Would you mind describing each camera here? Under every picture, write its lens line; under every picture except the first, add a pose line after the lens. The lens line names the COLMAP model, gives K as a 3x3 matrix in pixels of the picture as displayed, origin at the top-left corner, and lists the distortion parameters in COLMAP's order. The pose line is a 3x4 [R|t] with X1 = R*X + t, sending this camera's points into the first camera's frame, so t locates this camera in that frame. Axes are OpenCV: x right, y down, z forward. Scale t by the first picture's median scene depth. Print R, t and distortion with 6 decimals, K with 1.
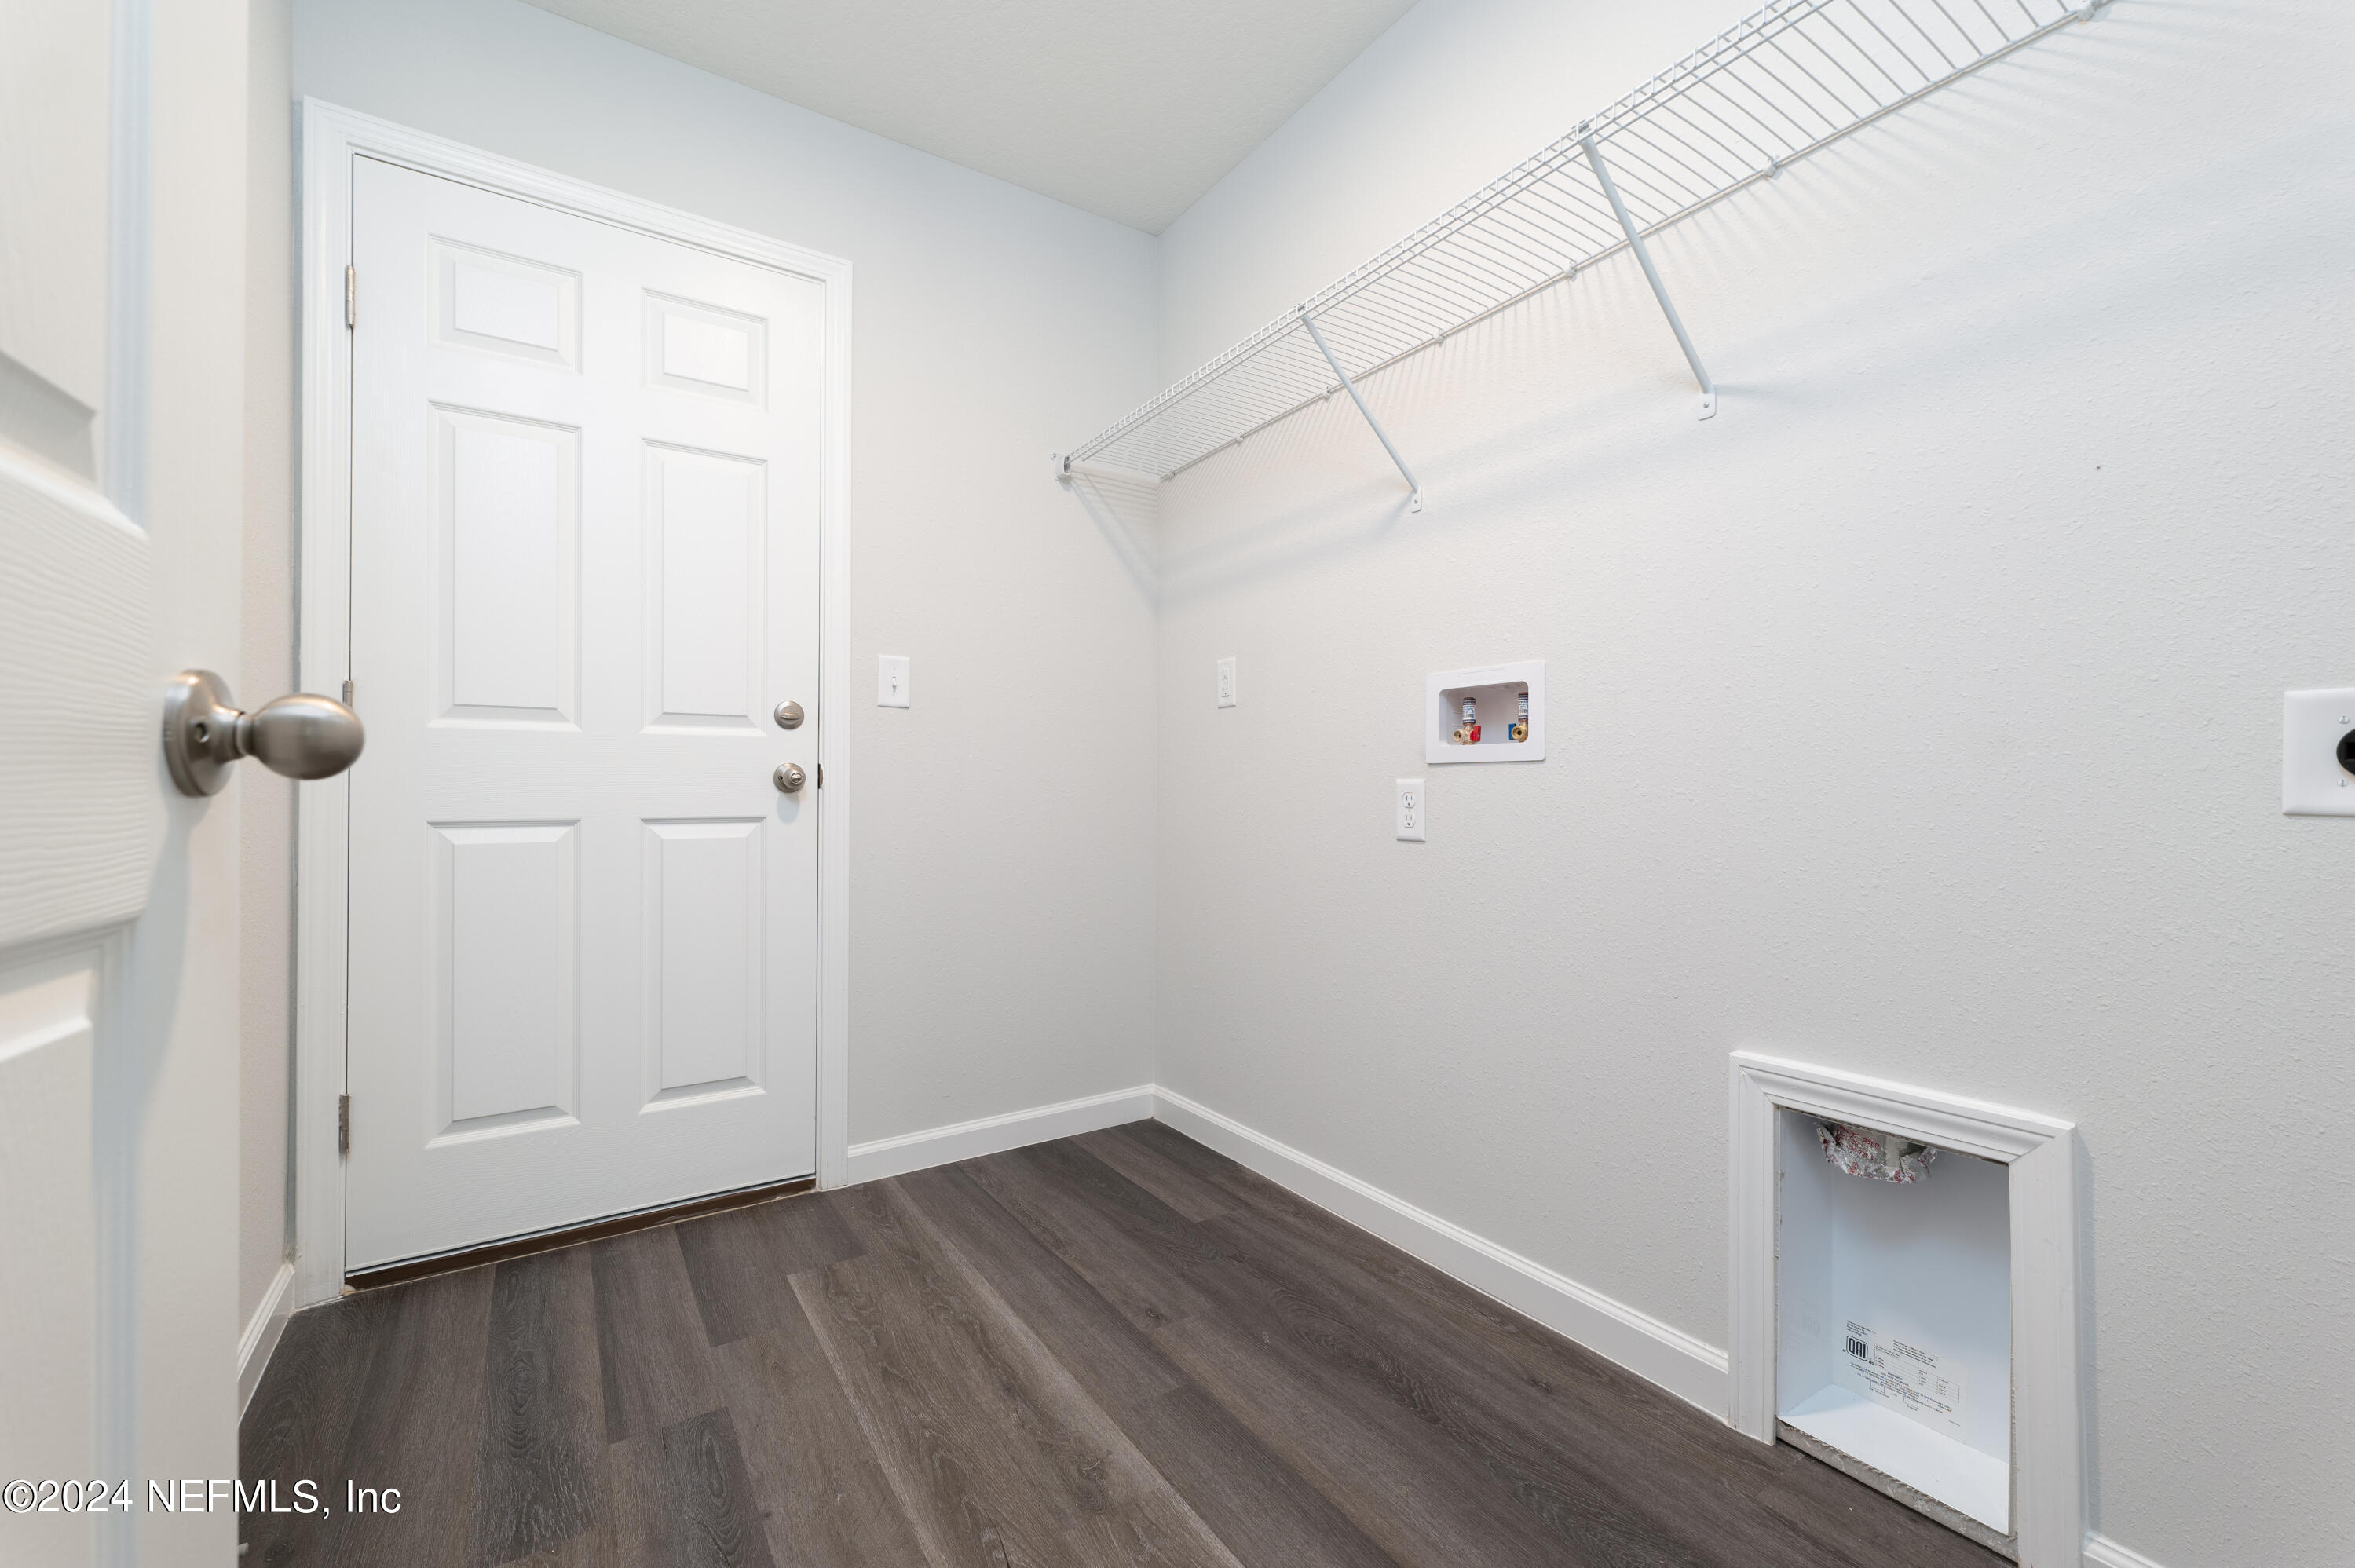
lens RADIAL K [[944.8, 0, 1177.5], [0, 944.8, 784.0], [0, 0, 1]] dist [-0.000236, -0.000037]
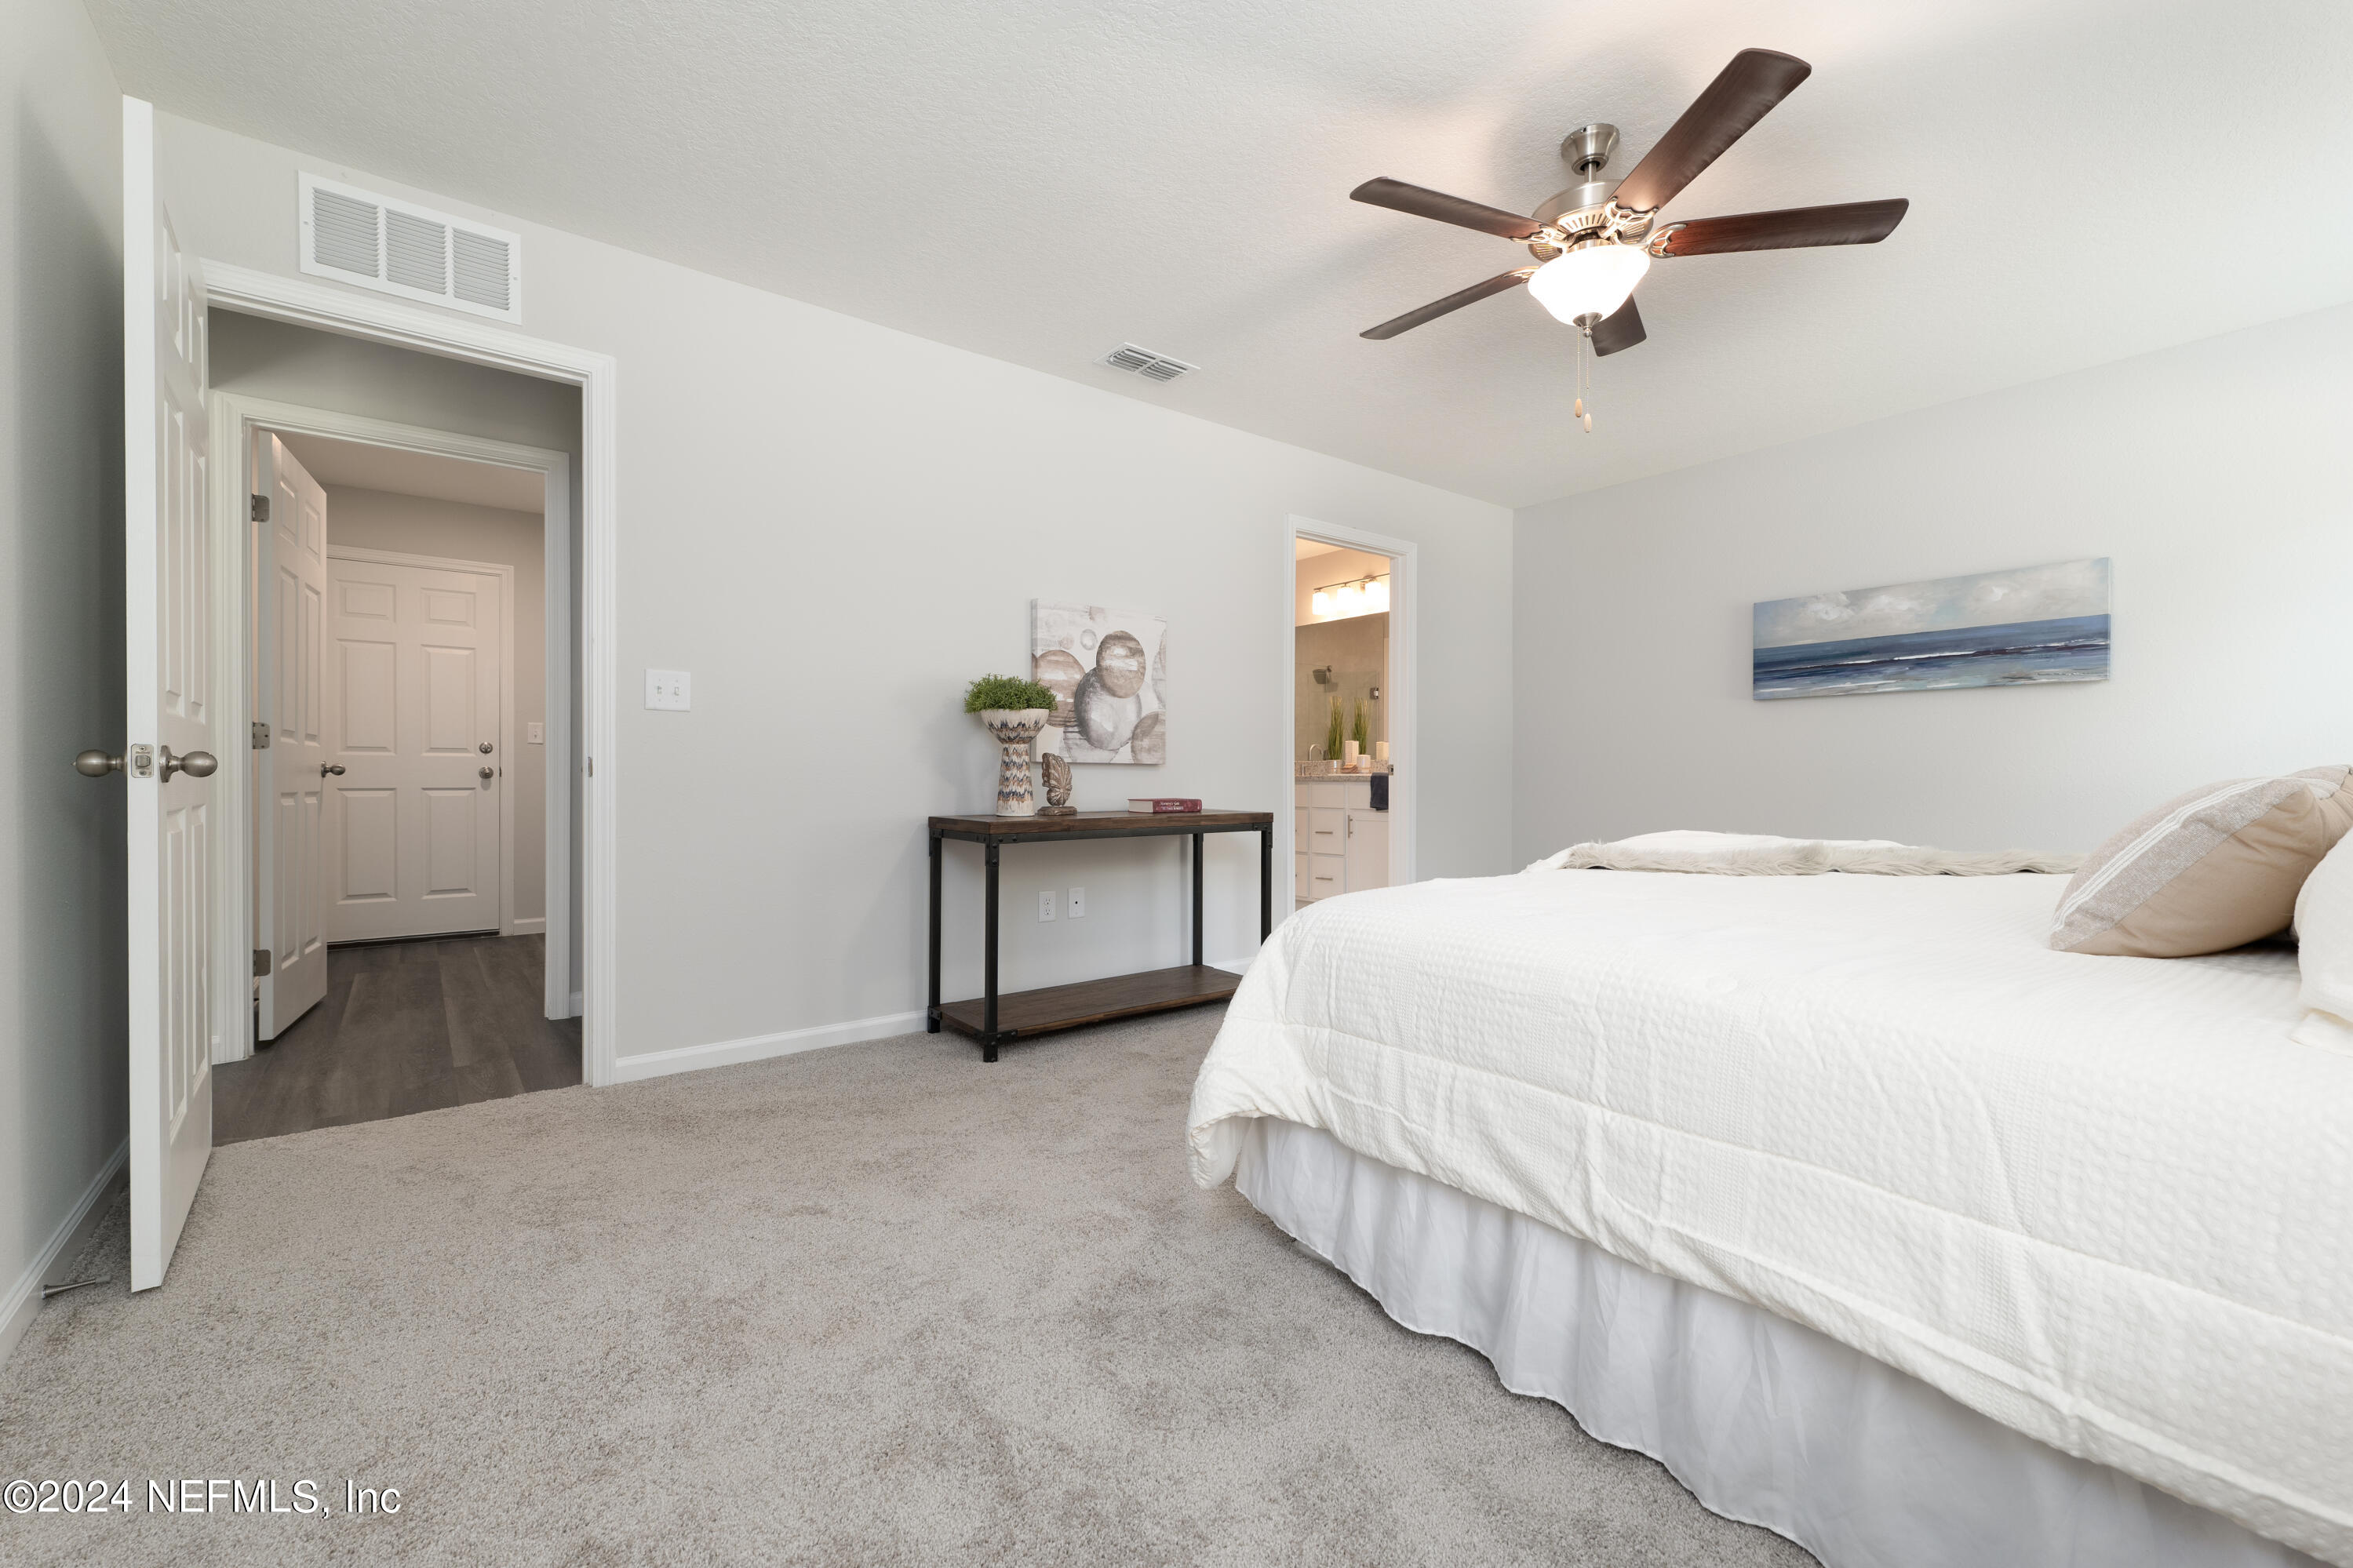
lens RADIAL K [[943.9, 0, 1176.5], [0, 943.9, 784.0], [0, 0, 1]] dist [-0.000236, -0.000037]
pose [[0.994611, -0.002331, 0.103652, 1.180510], [0.001092, 0.999927, 0.012002, -0.004708], [-0.103673, -0.011824, 0.994541, -1.729989]]
